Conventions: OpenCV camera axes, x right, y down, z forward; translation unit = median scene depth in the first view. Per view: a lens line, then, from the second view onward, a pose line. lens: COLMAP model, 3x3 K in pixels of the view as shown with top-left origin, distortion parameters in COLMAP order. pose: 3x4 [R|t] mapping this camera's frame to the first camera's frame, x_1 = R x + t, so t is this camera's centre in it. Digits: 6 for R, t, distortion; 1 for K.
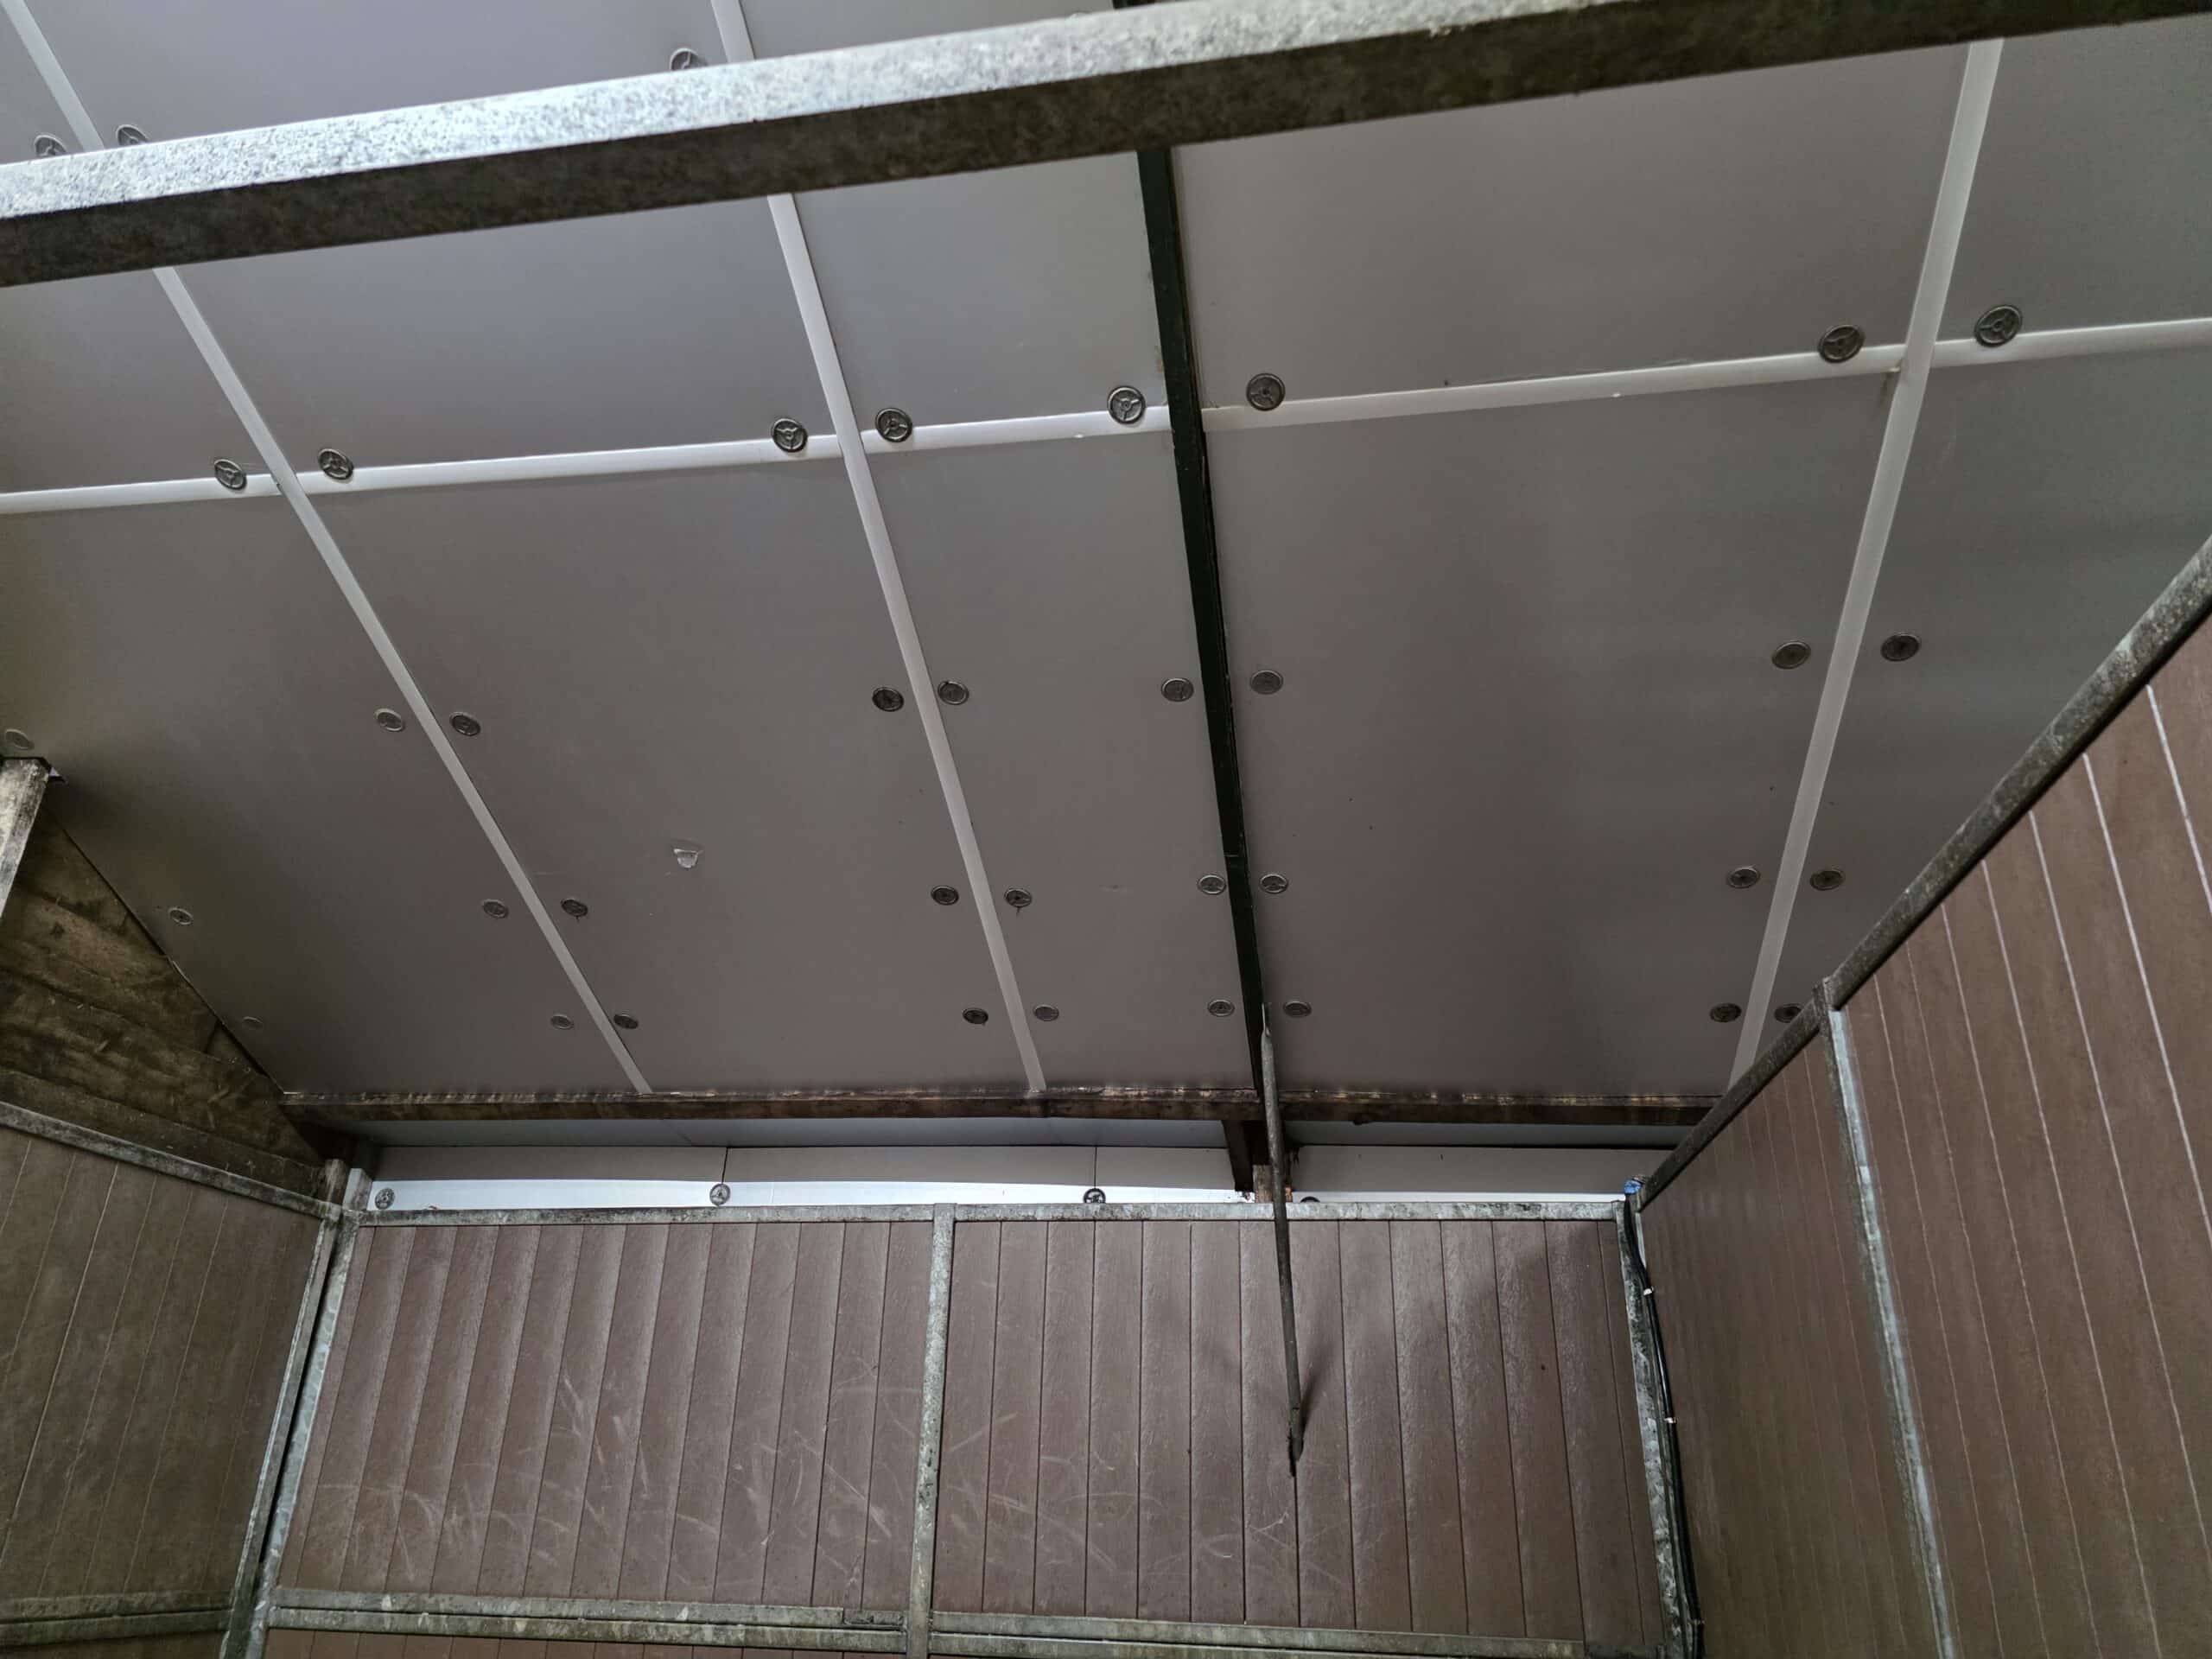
lens RADIAL K [[1475.9, 0, 1106.5], [0, 1475.9, 868.0], [0, 0, 1]] dist [0.070887, -0.070167]
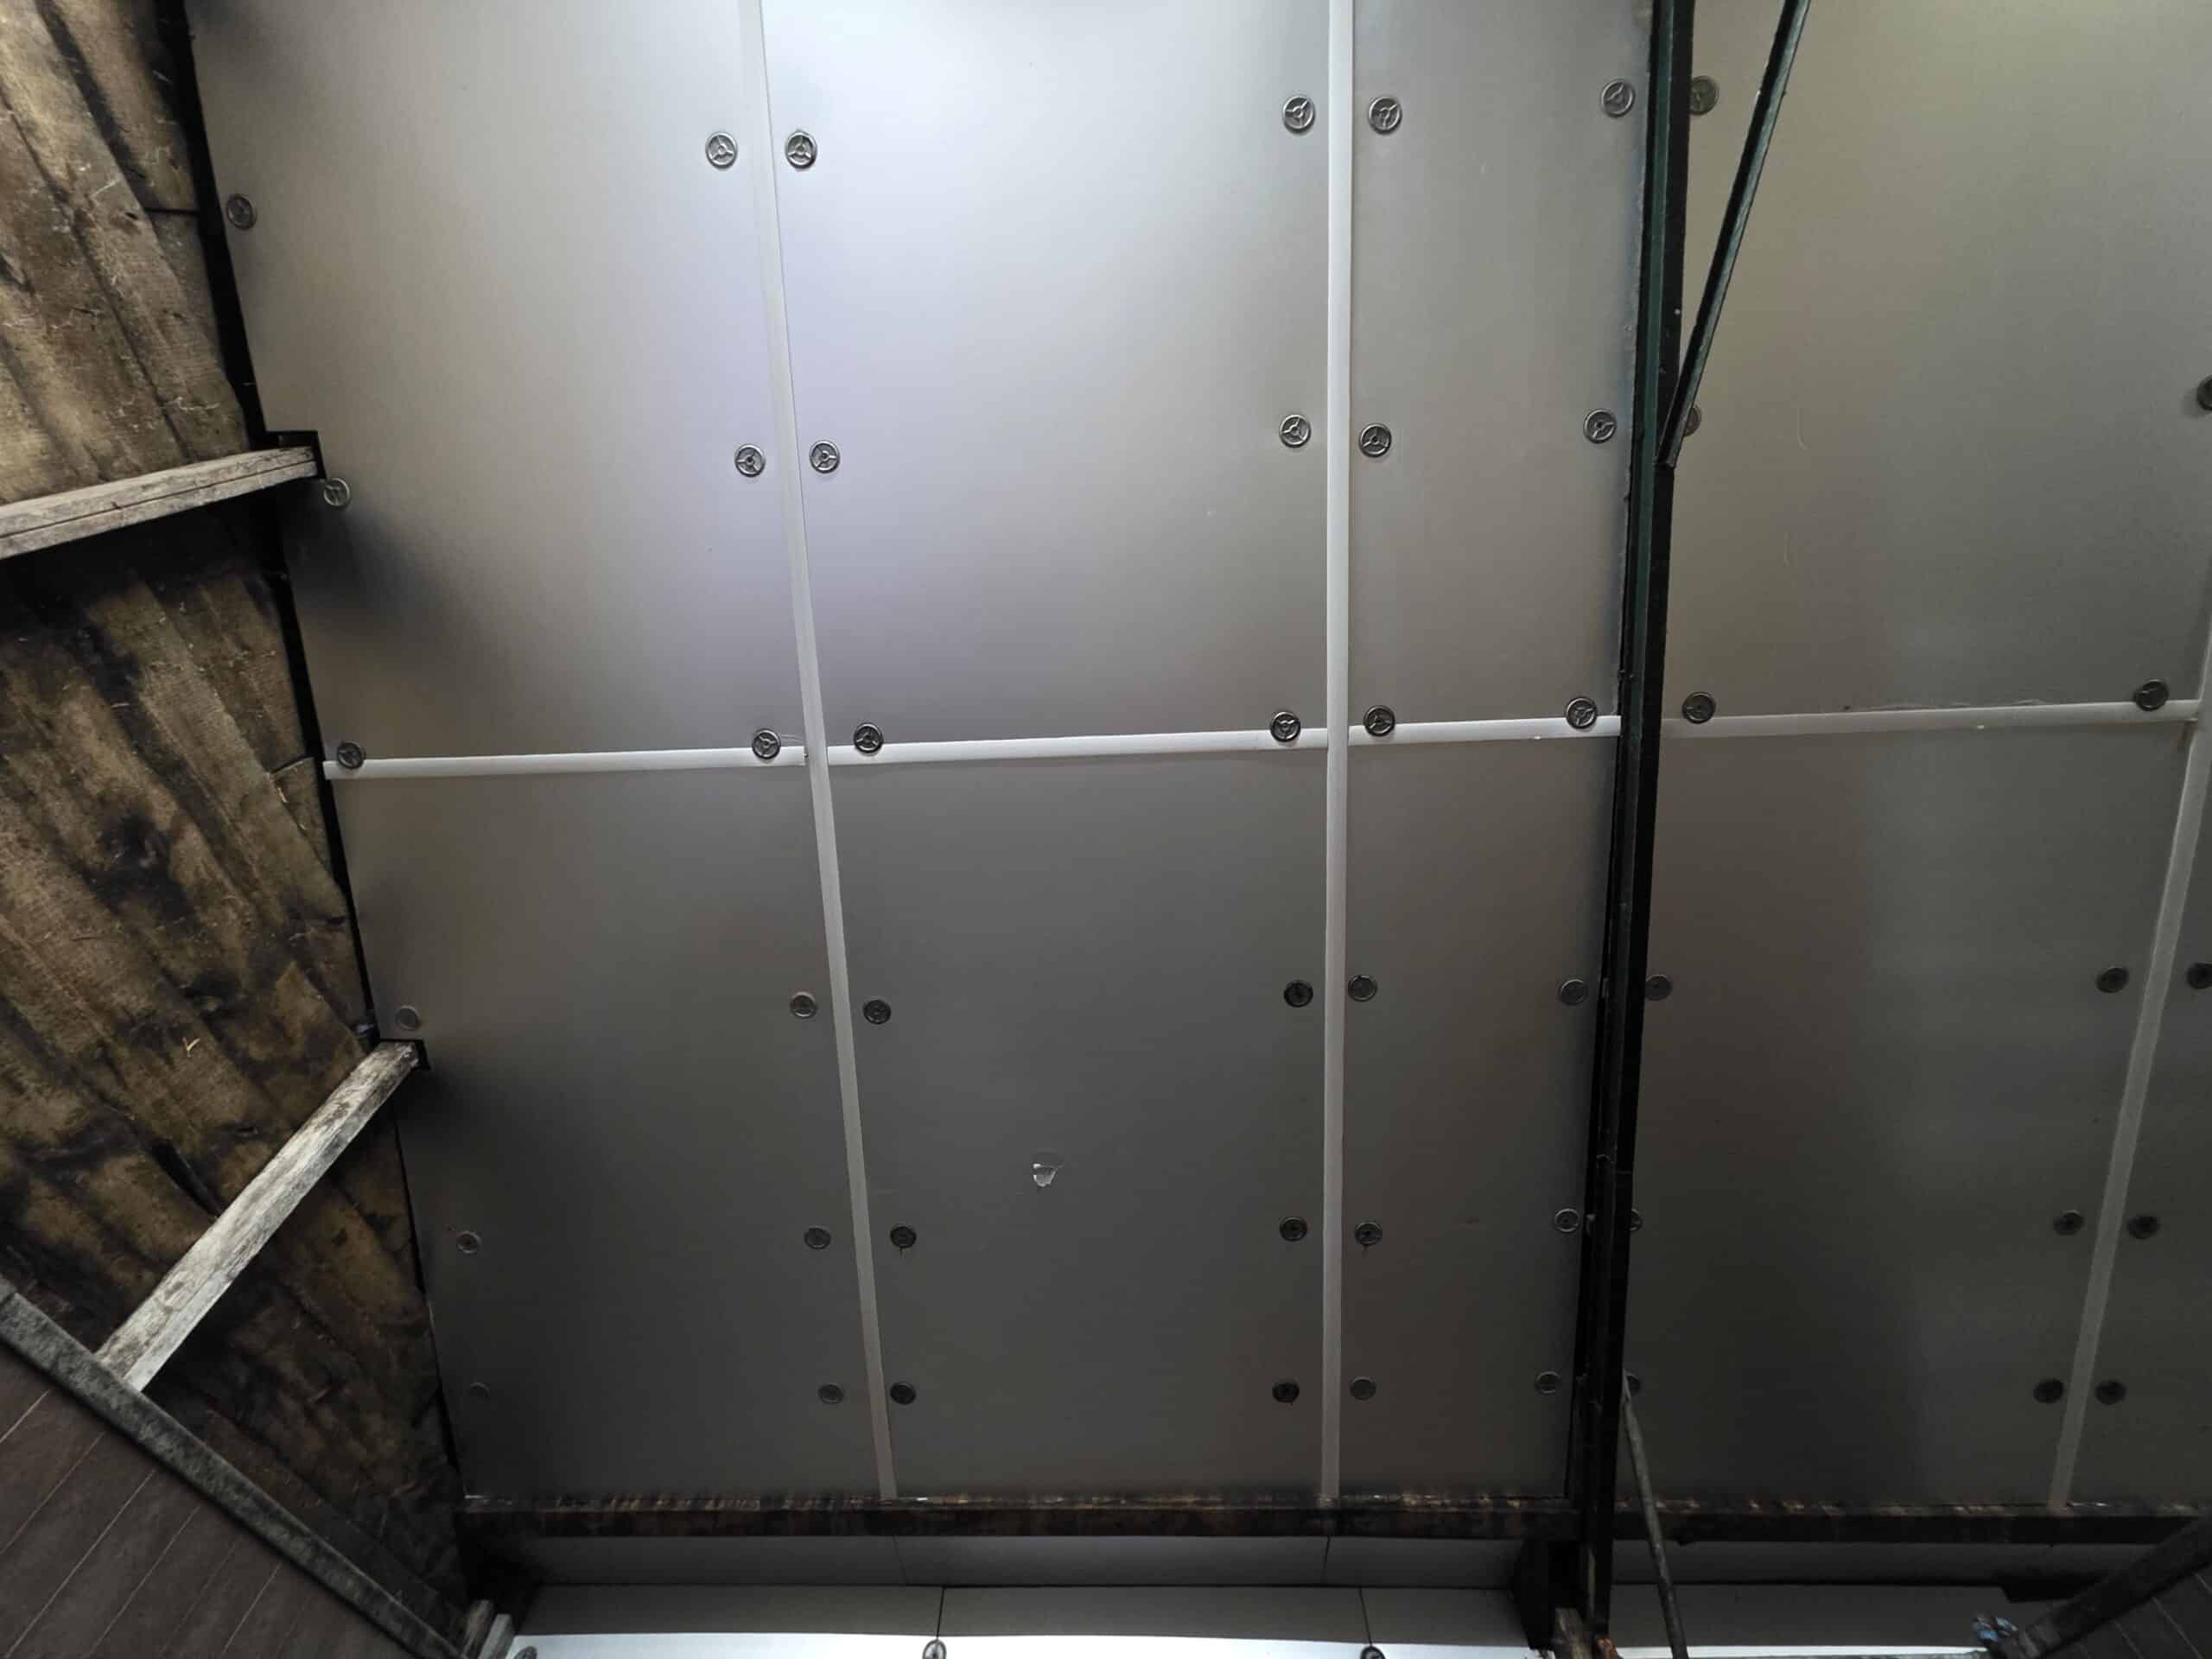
lens RADIAL K [[893.2, 0, 1100.0], [0, 893.2, 818.8], [0, 0, 1]] dist [0.003011, -0.000173]
pose [[0.992570, 0.086148, 0.085927, -0.296443], [-0.023978, 0.830842, -0.555992, 0.119818], [-0.119289, 0.549800, 0.826734, 0.337524]]
